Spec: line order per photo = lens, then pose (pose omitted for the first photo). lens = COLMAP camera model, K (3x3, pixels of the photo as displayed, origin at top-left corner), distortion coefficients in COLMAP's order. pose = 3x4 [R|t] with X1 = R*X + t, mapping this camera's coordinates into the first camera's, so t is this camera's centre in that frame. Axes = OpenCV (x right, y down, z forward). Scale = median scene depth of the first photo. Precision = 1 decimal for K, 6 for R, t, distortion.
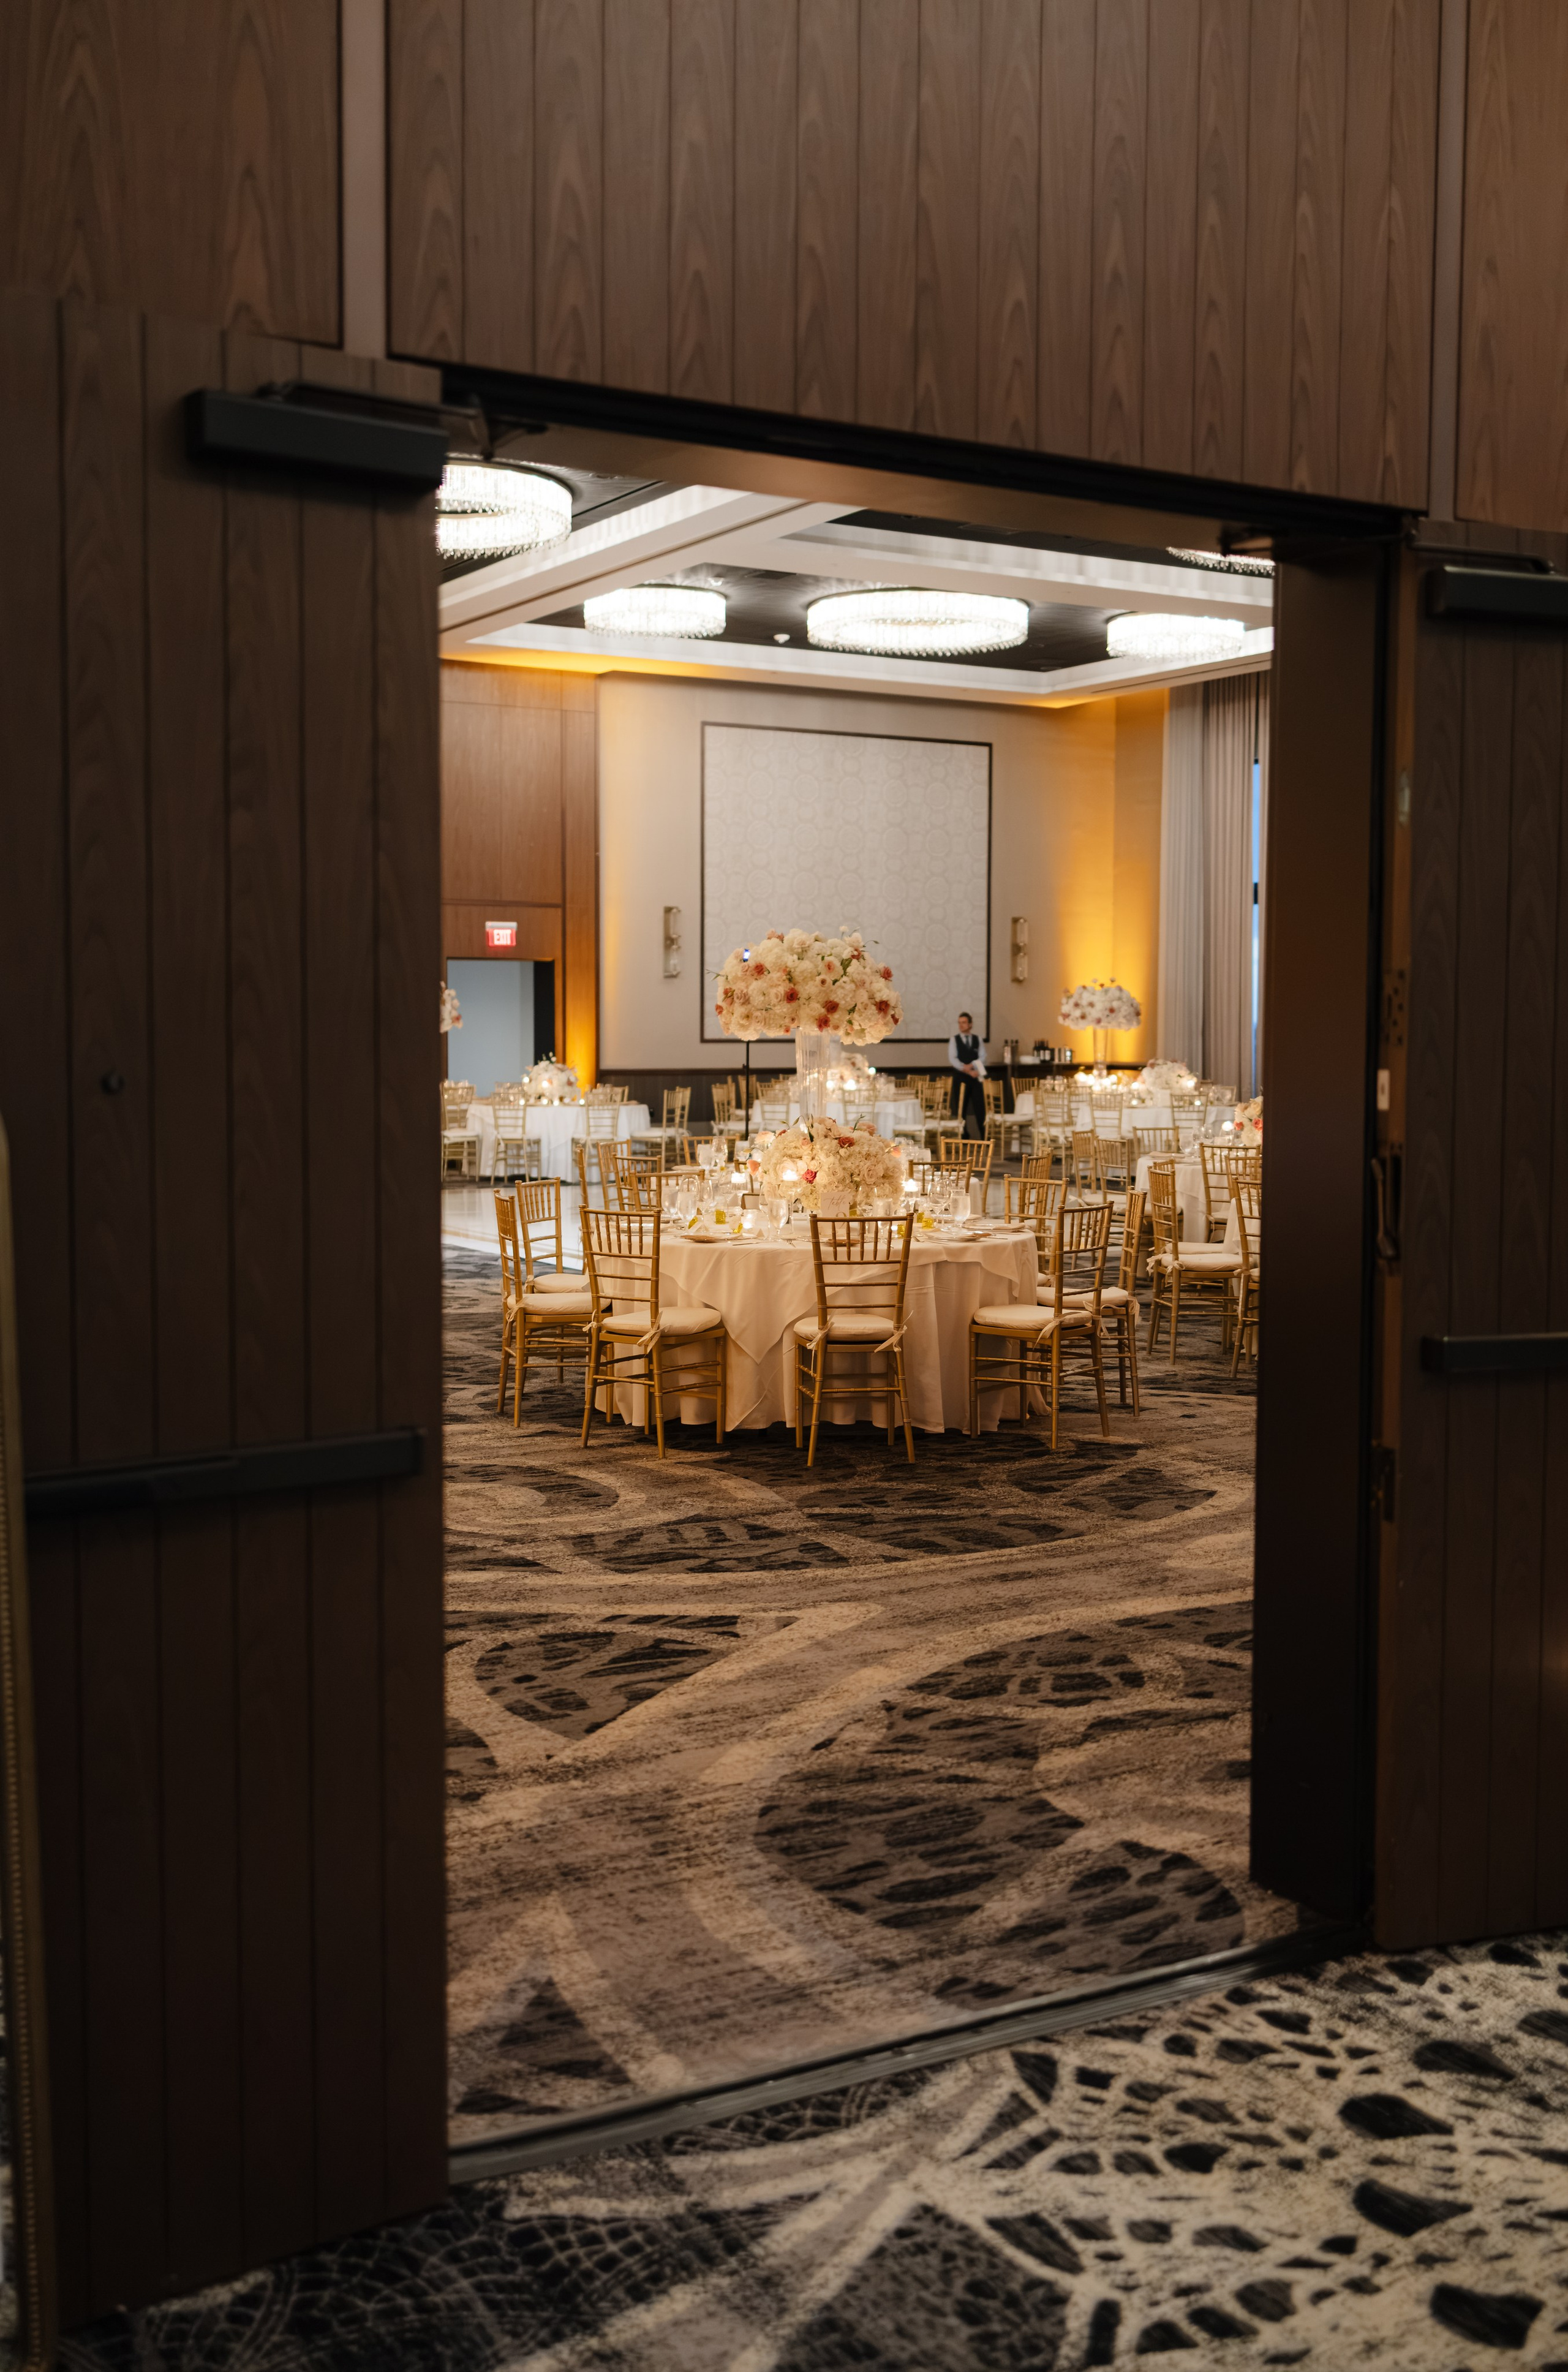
lens RADIAL K [[2429.2, 0, 791.9], [0, 2429.2, 1145.4], [0, 0, 1]] dist [0.000205, -0.000922]
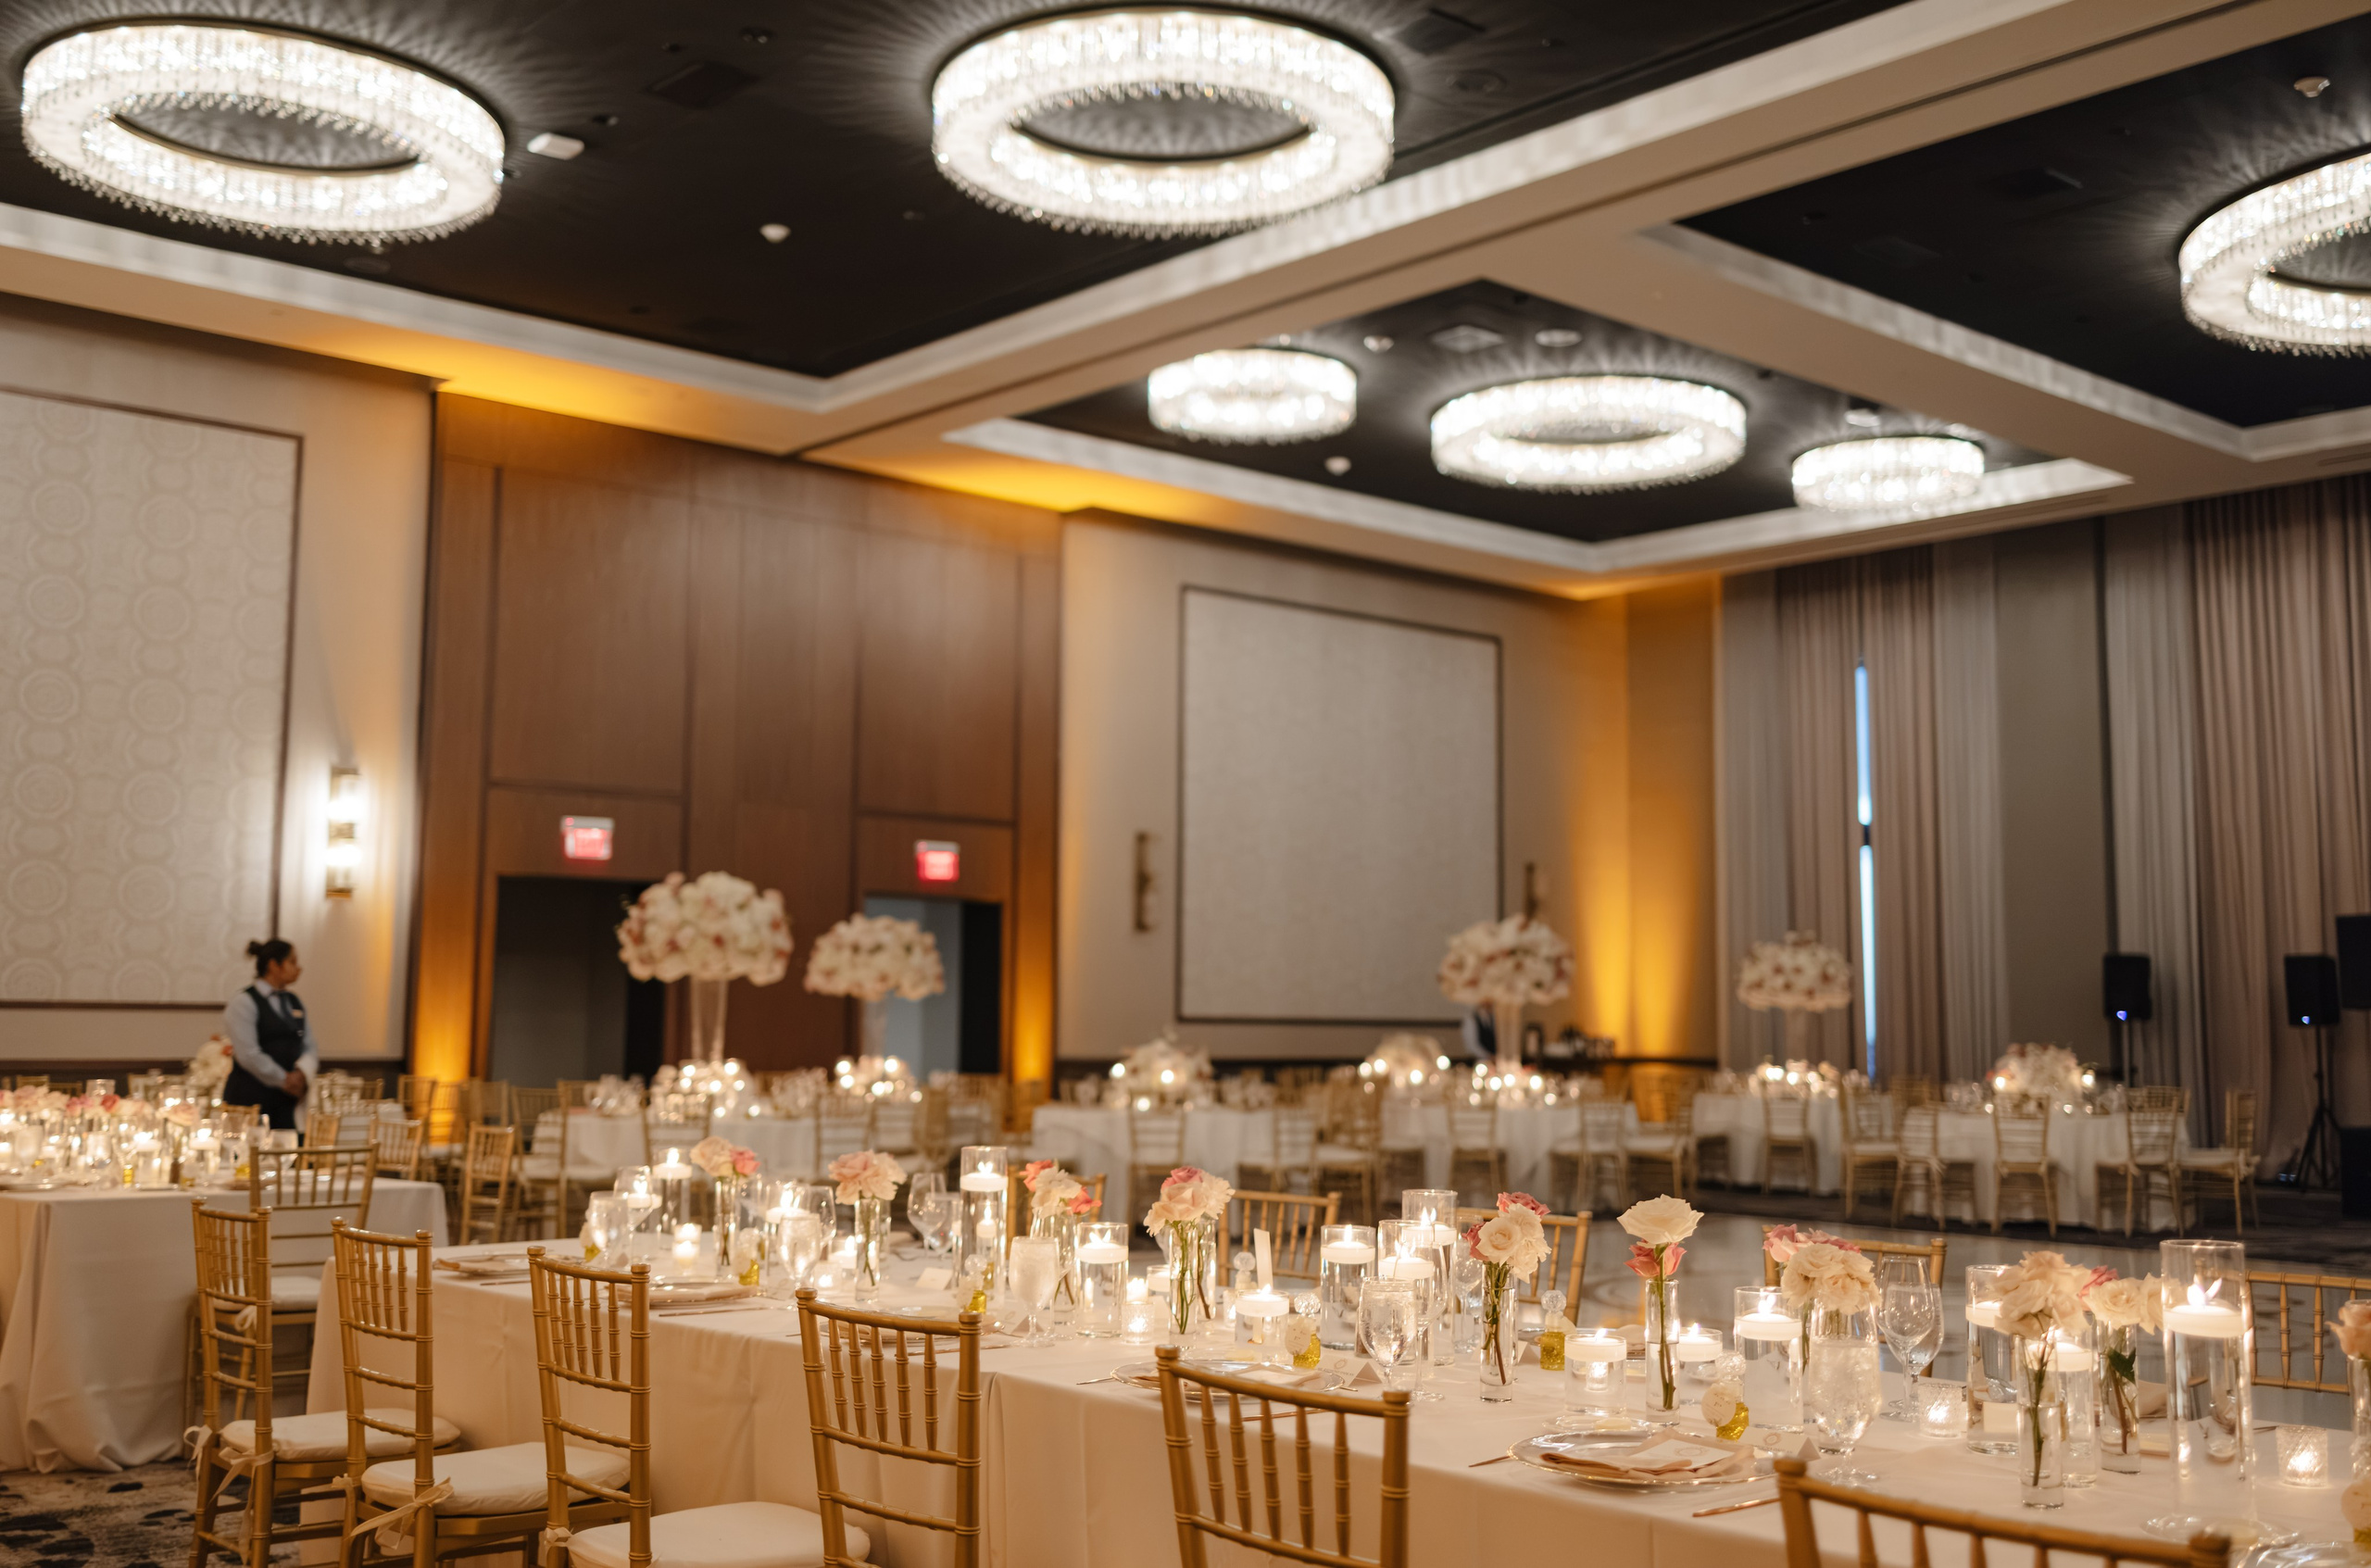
lens RADIAL K [[2432.1, 0, 1172.1], [0, 2432.1, 730.6], [0, 0, 1]] dist [0.006475, -0.005272]
pose [[0.984052, 0.029219, 0.175466, -0.207176], [0.001012, 0.985482, -0.169777, -0.006194], [-0.177879, 0.167247, 0.969736, 0.356427]]
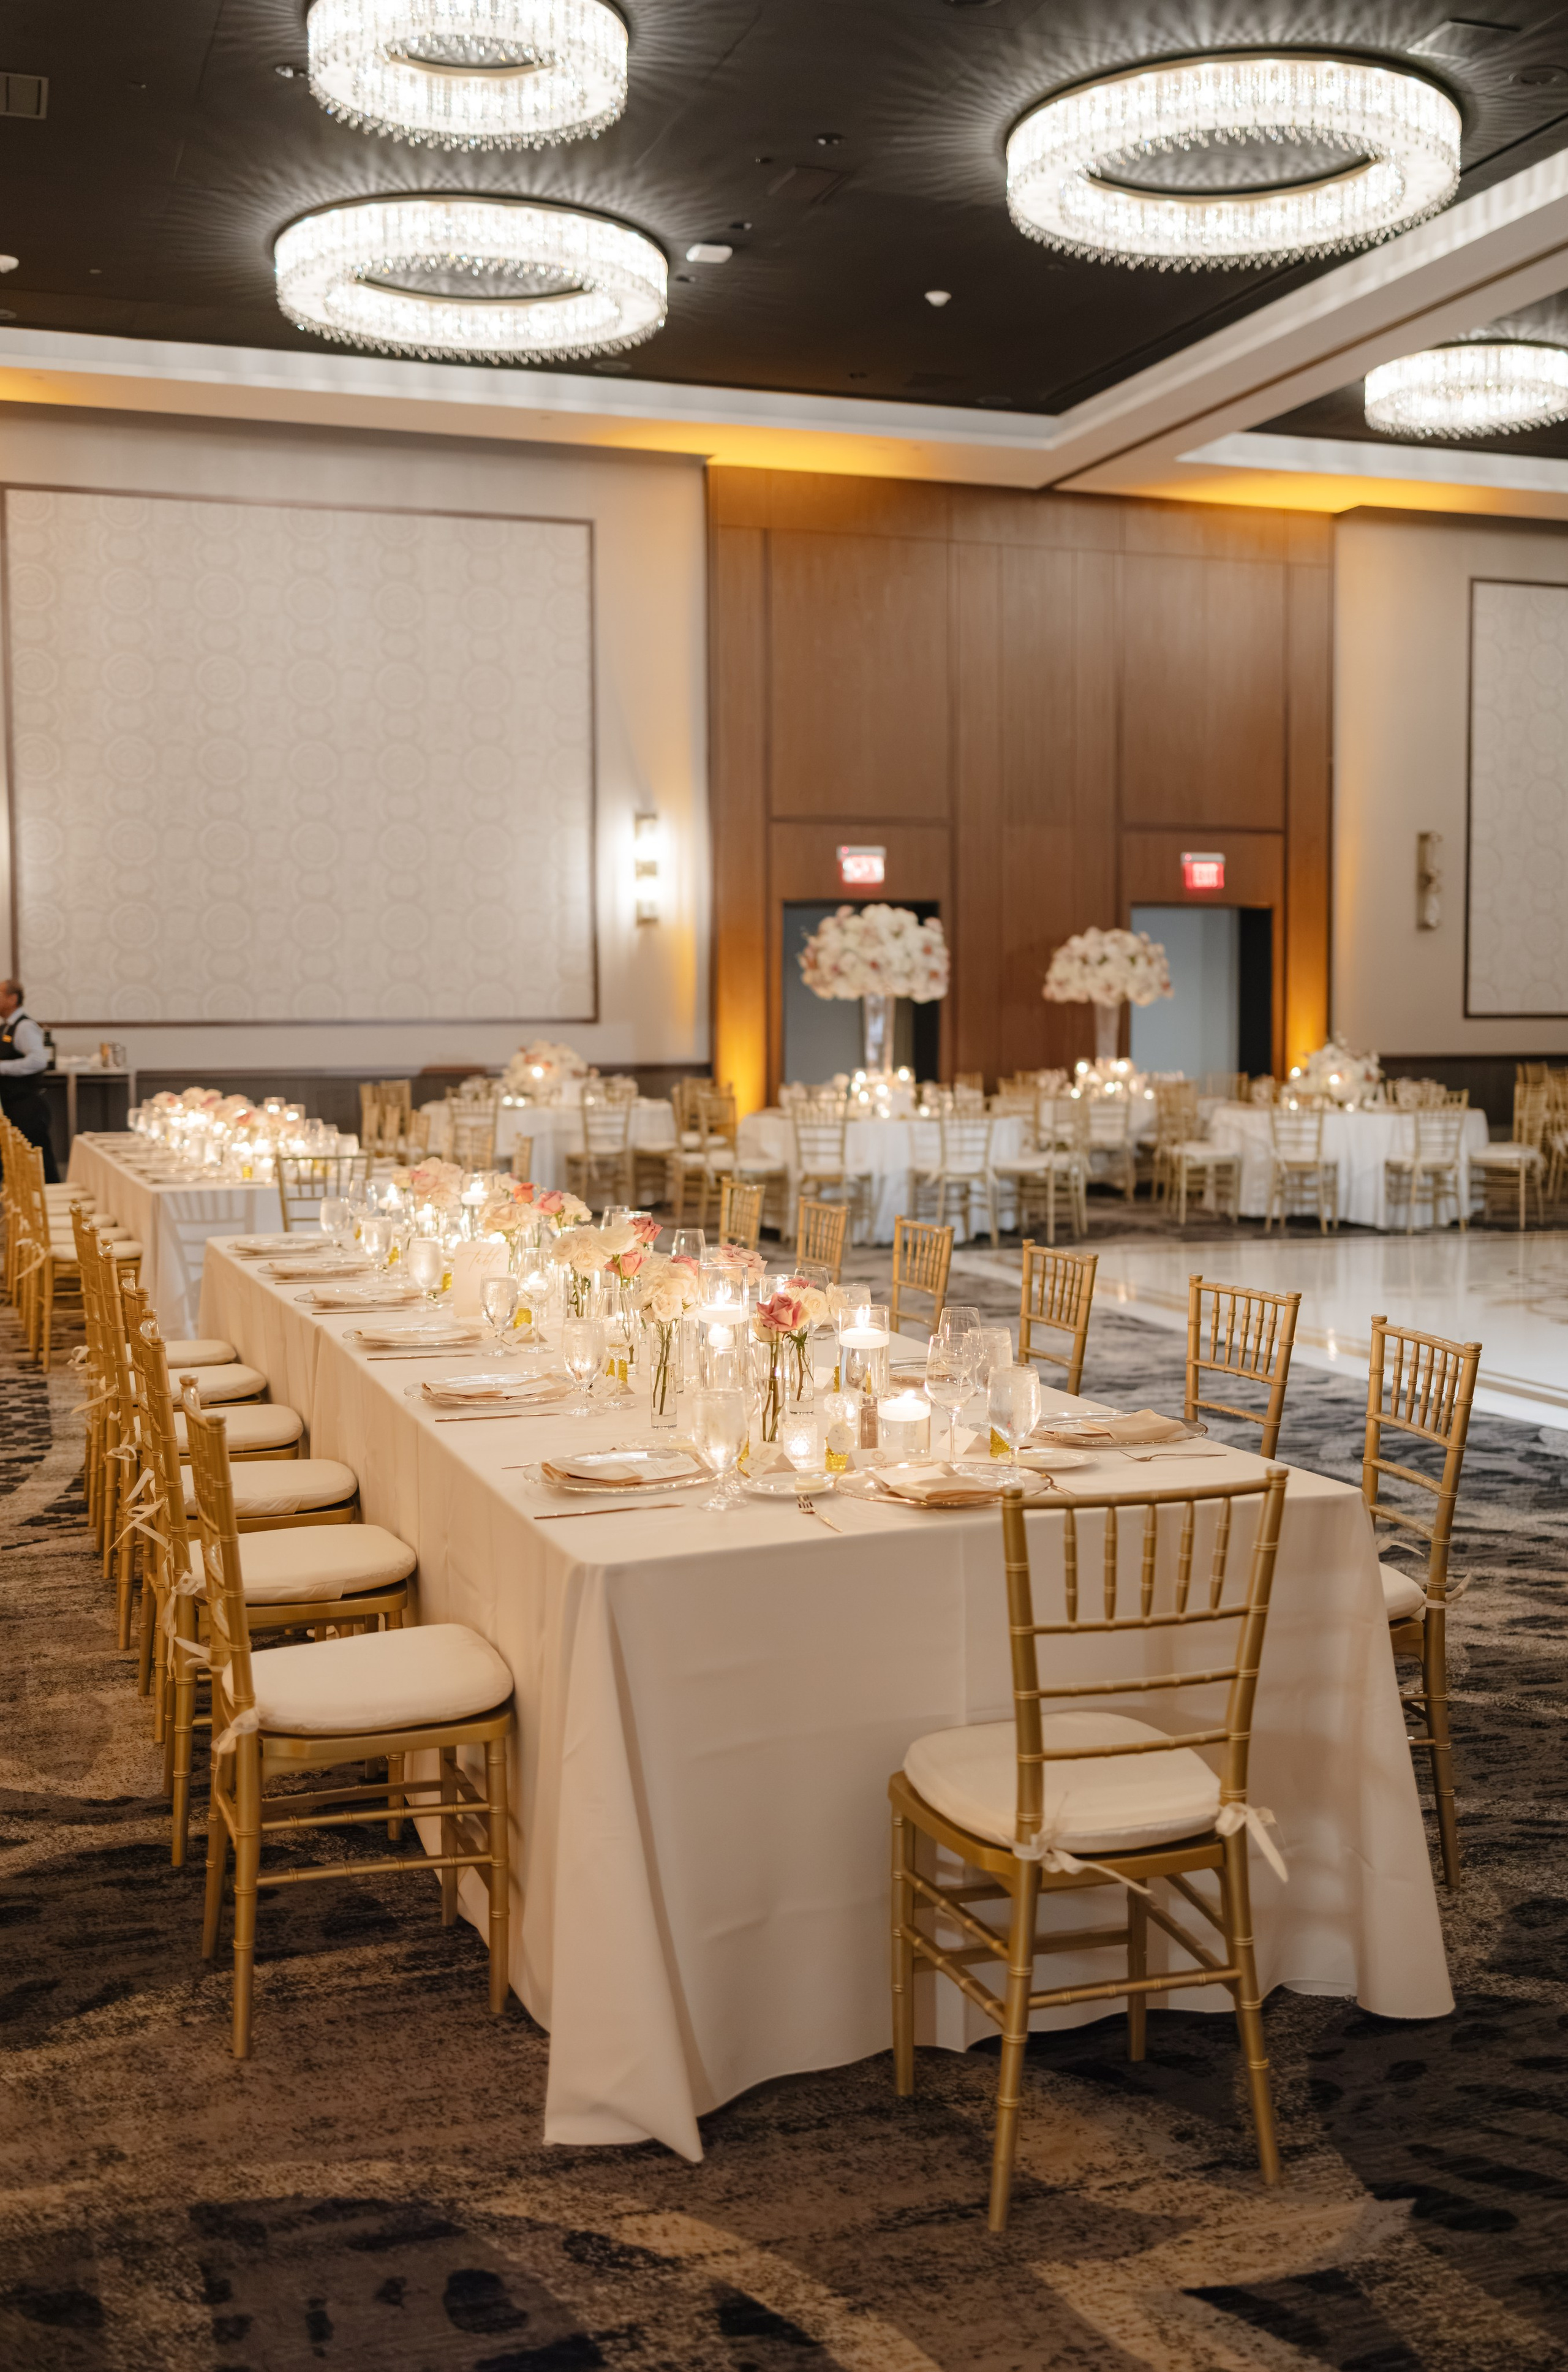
lens RADIAL K [[2429.2, 0, 791.9], [0, 2429.2, 1145.4], [0, 0, 1]] dist [0.000205, -0.000922]
pose [[0.979519, 0.006544, -0.201244, -0.109090], [-0.004835, 0.999948, 0.008983, -0.011761], [0.201292, -0.007826, 0.979500, 0.299478]]
